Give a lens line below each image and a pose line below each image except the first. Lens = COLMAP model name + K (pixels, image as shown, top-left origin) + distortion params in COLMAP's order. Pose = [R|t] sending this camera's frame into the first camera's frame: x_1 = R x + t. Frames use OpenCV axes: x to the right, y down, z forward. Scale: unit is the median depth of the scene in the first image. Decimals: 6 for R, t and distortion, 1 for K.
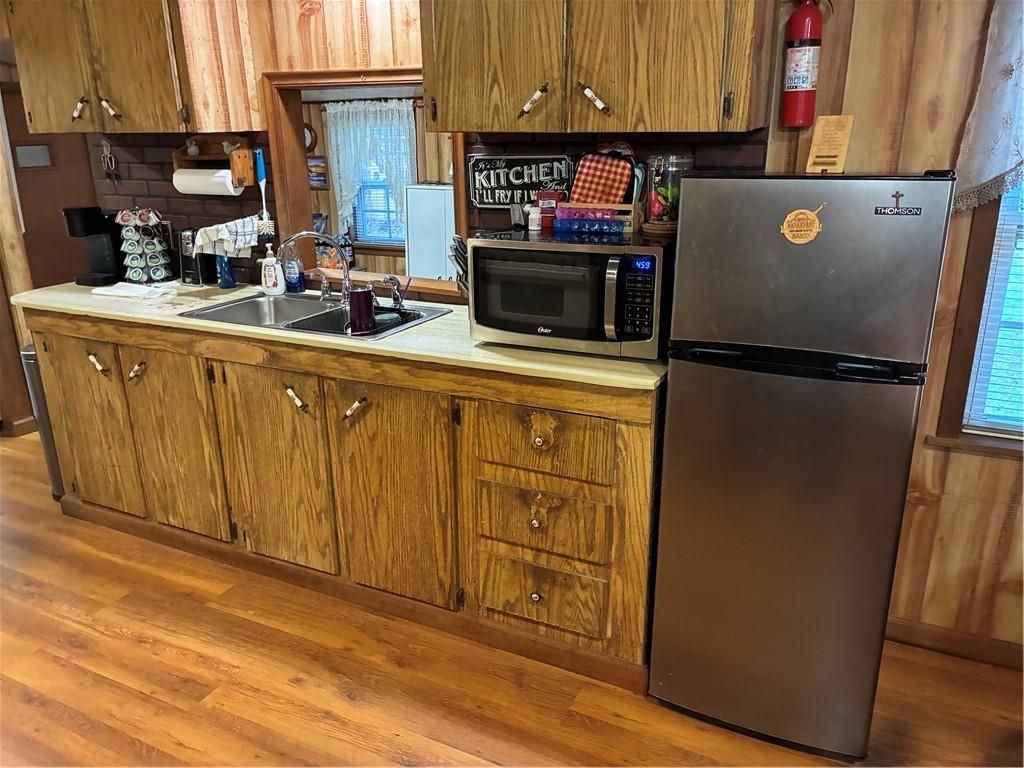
lens RADIAL K [[775.1, 0, 516.5], [0, 775.1, 383.7], [0, 0, 1]] dist [0.046186, -0.055899]
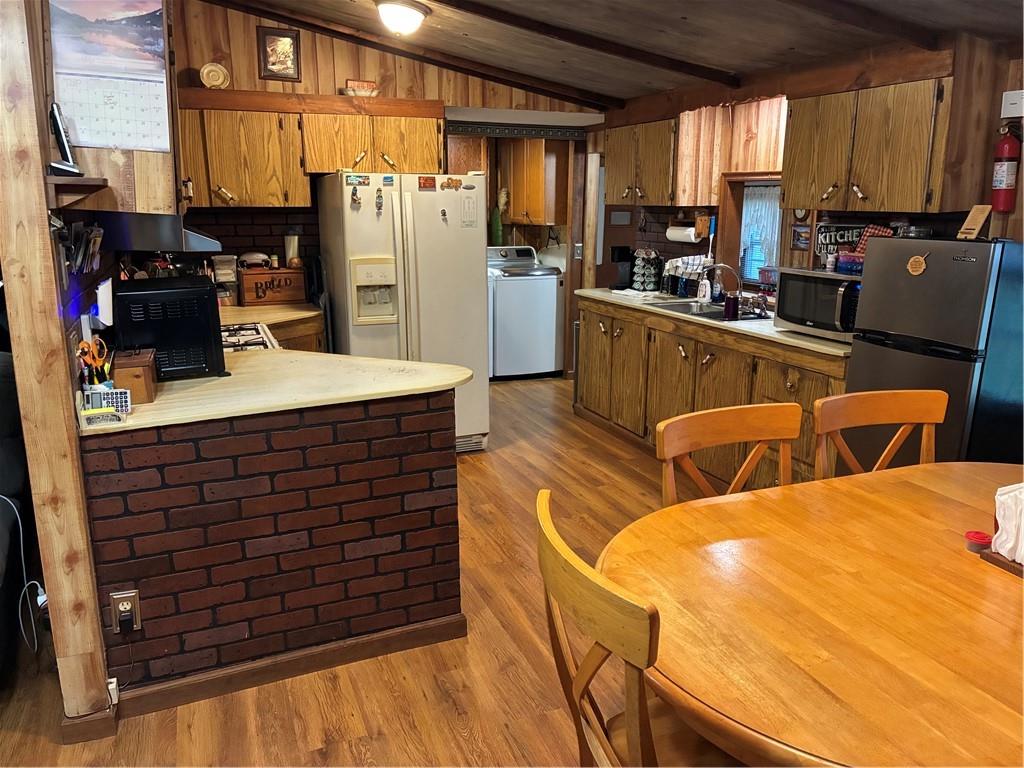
lens RADIAL K [[775.1, 0, 516.5], [0, 775.1, 383.7], [0, 0, 1]] dist [0.046186, -0.055899]
pose [[0.755646, 0.169870, -0.632569, 0.496815], [-0.223447, 0.974702, -0.005175, 0.161202], [0.615688, 0.145256, 0.774487, -0.530659]]
